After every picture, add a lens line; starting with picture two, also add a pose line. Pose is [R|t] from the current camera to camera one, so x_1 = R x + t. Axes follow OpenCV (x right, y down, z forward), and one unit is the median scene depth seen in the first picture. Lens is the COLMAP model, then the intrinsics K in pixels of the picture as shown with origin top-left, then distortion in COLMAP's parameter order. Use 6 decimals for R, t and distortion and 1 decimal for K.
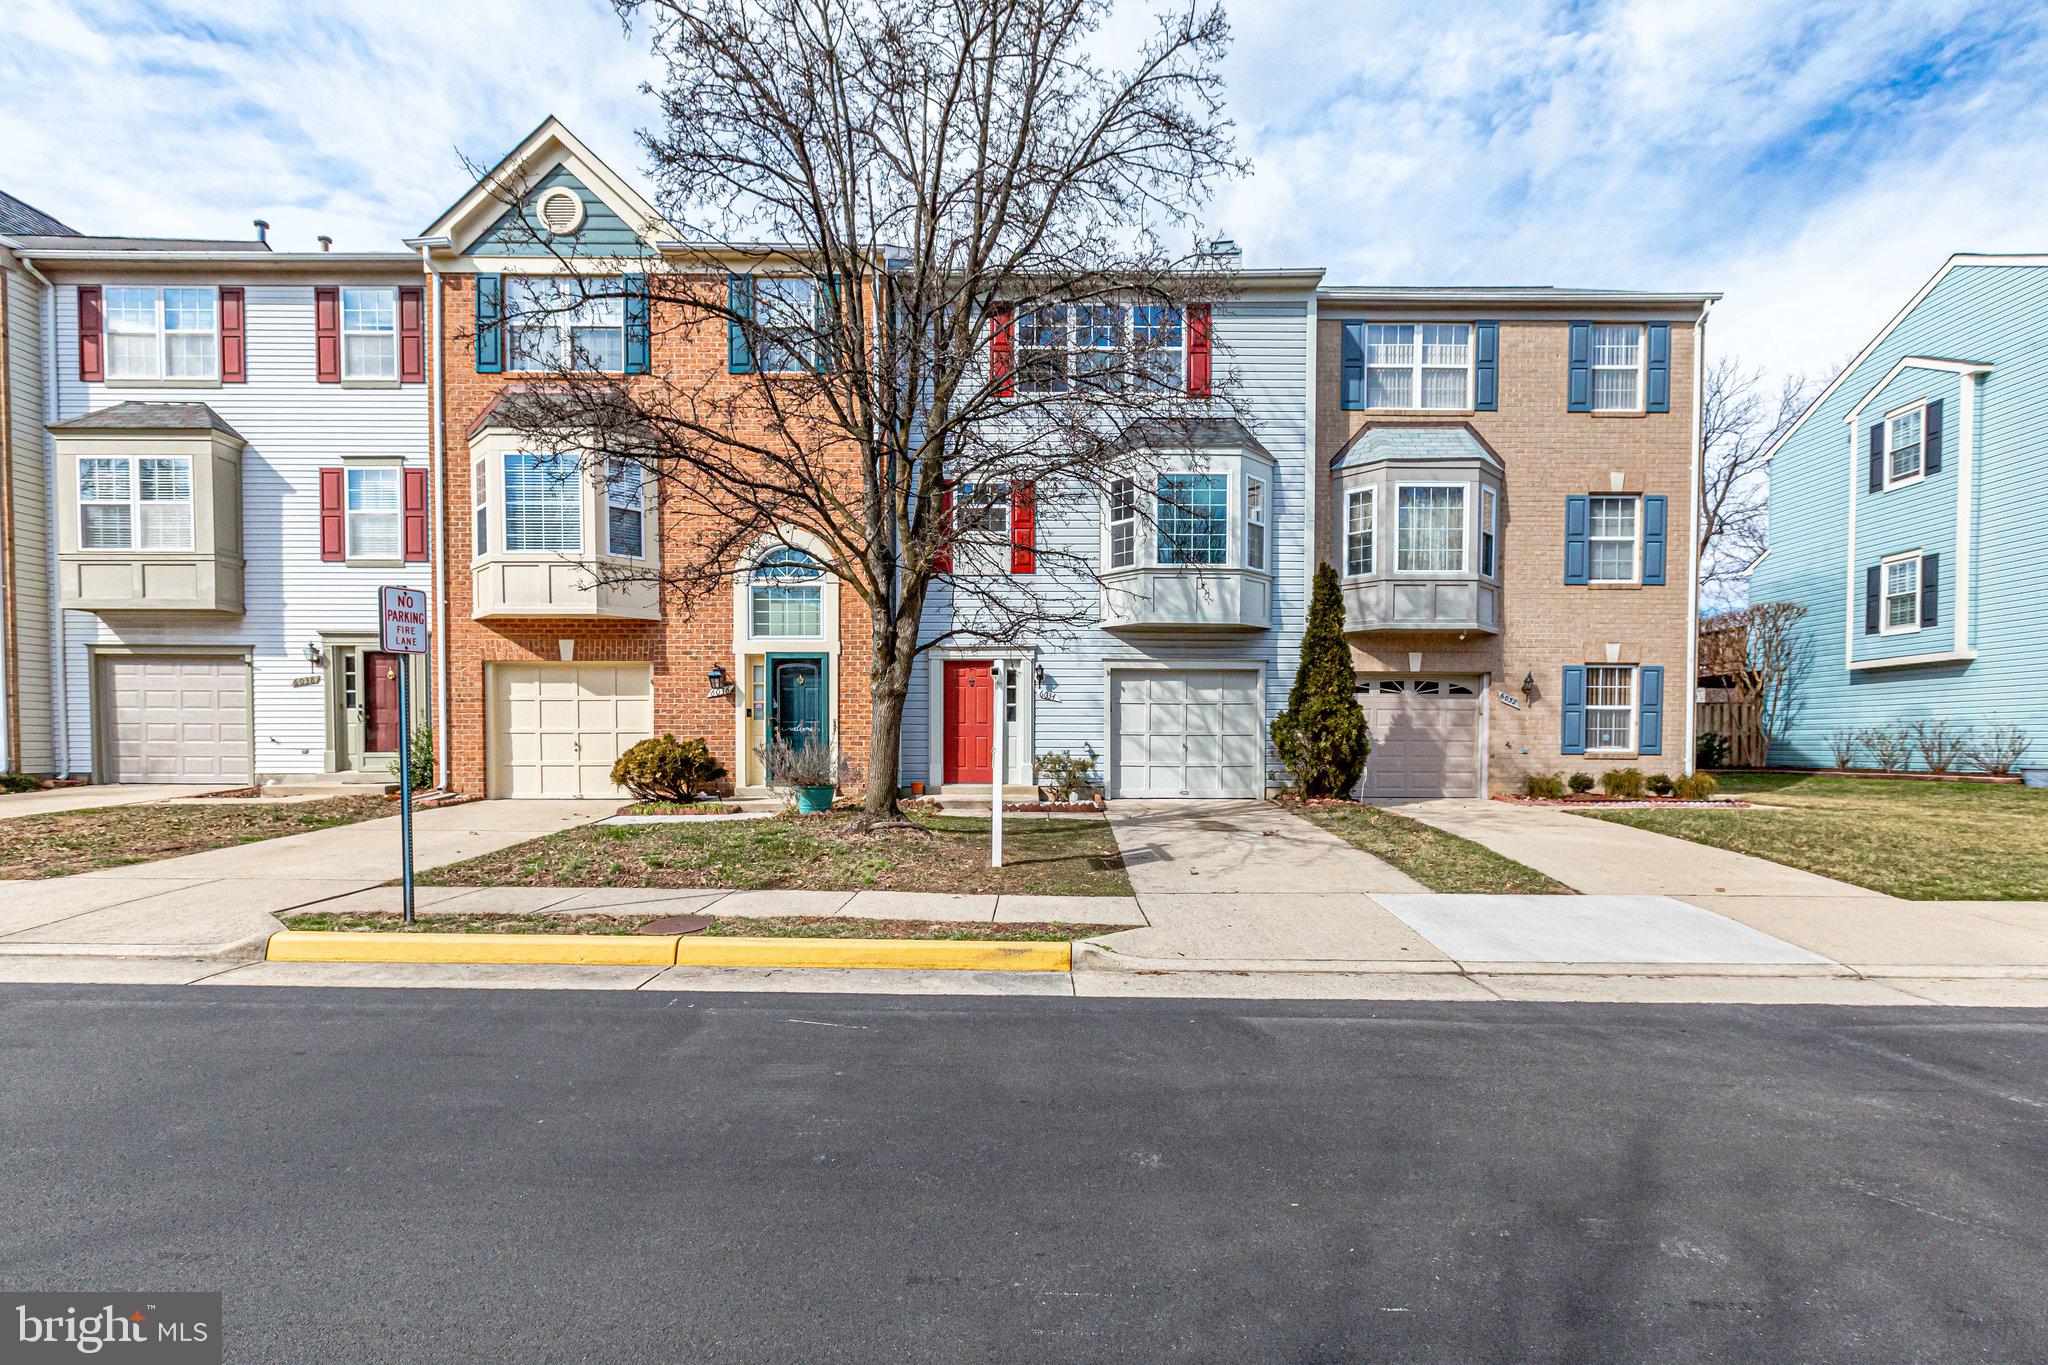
lens RADIAL K [[902.9, 0, 947.1], [0, 902.9, 763.8], [0, 0, 1]] dist [0.001804, 0.000573]
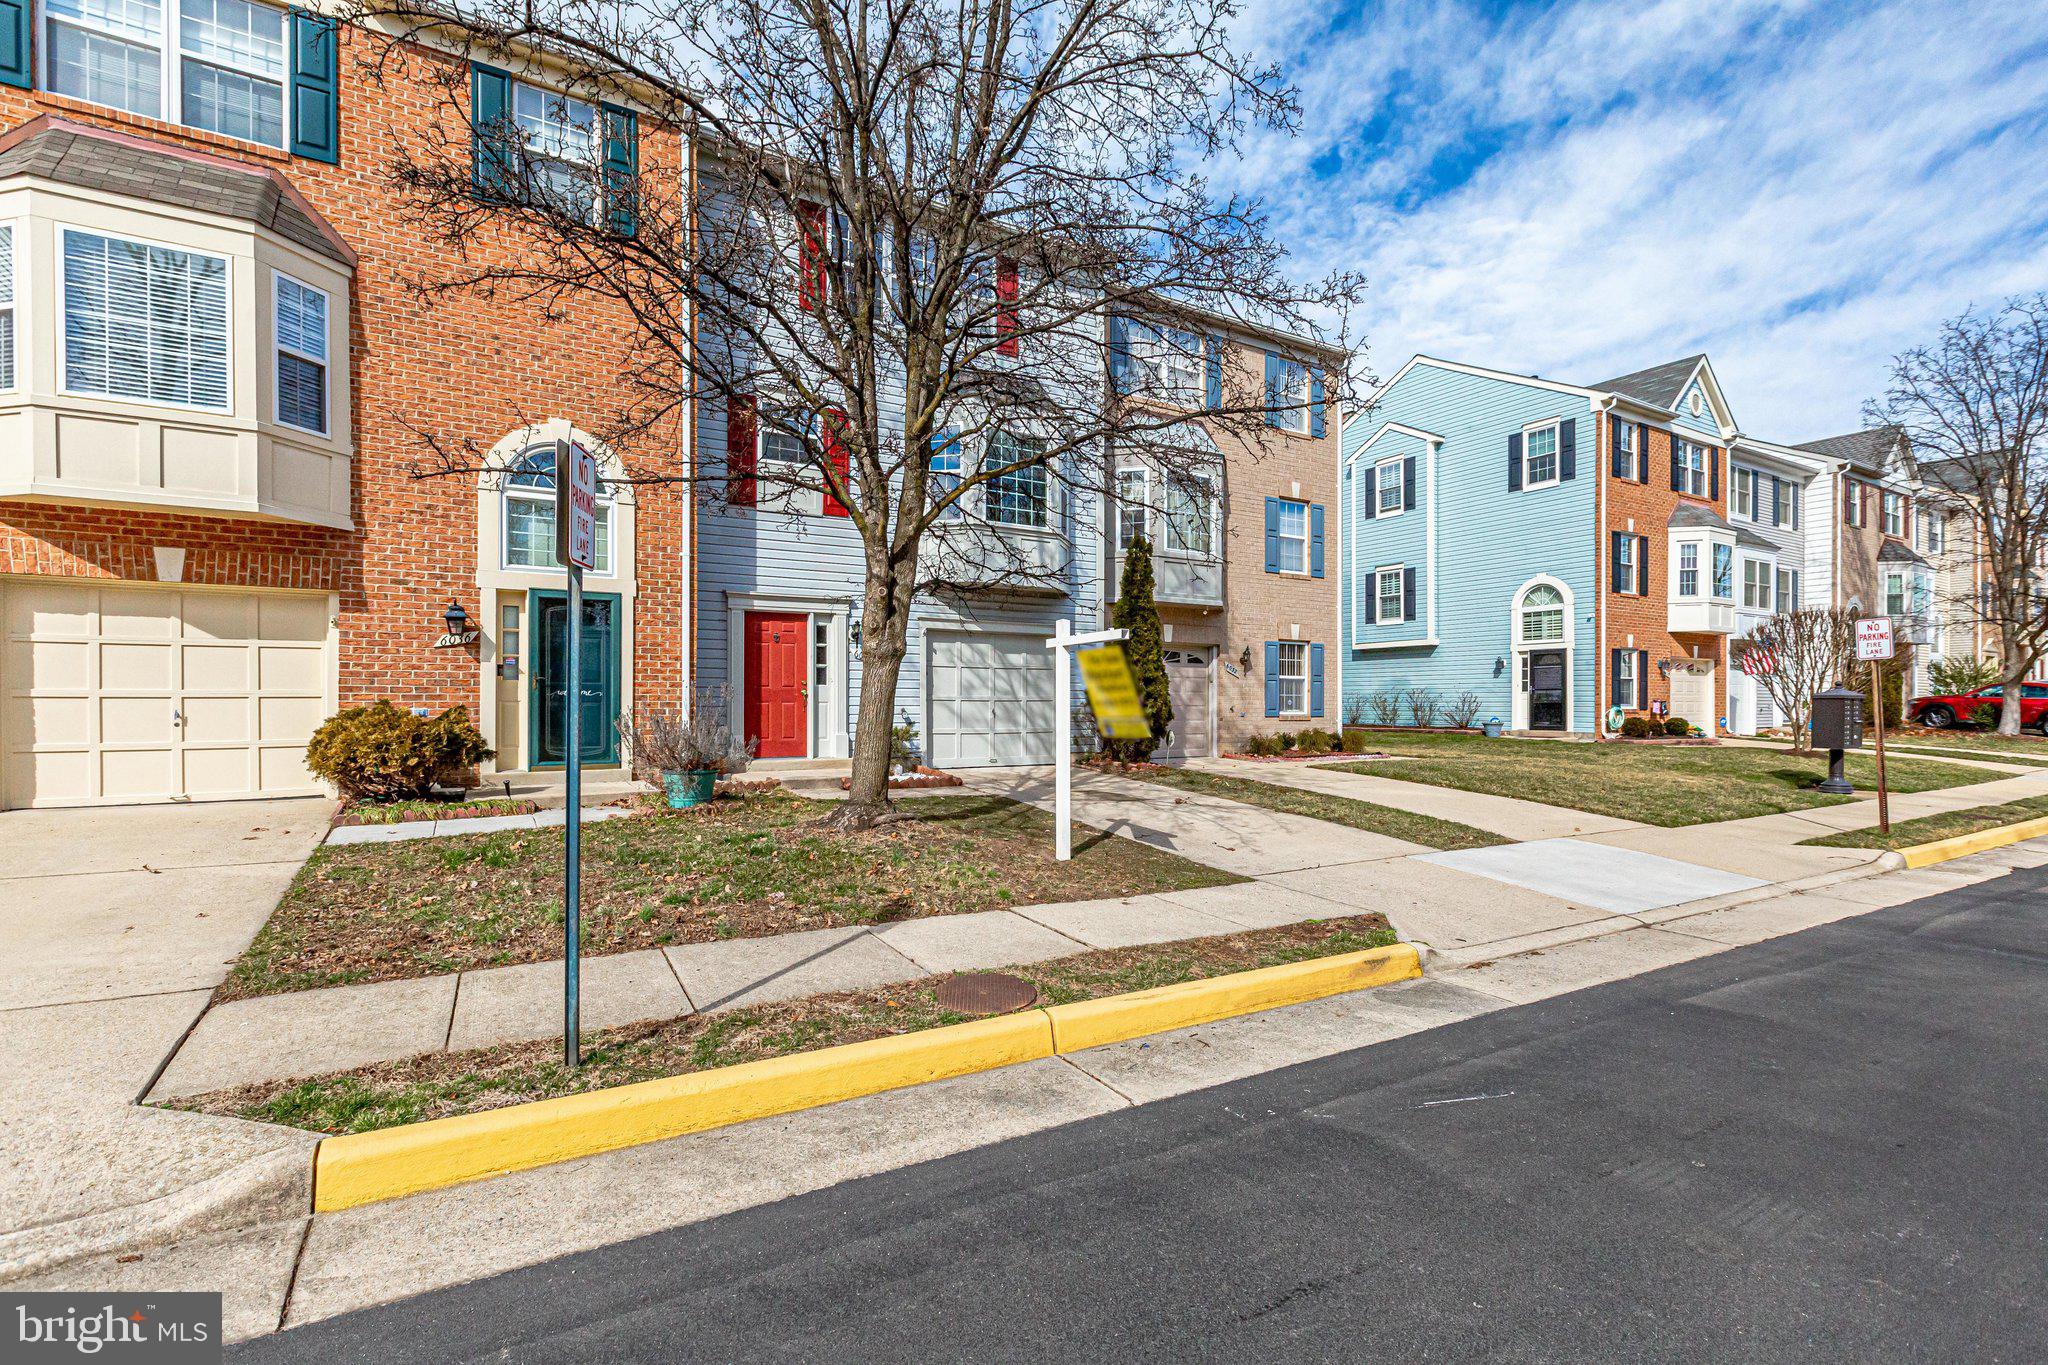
lens RADIAL K [[937.1, 0, 946.7], [0, 937.1, 703.1], [0, 0, 1]] dist [0.001696, 0.000641]
pose [[0.859235, -0.001543, 0.511579, -0.293304], [0.012178, 0.999774, -0.017438, -0.012356], [-0.511436, 0.021214, 0.859059, 0.170656]]
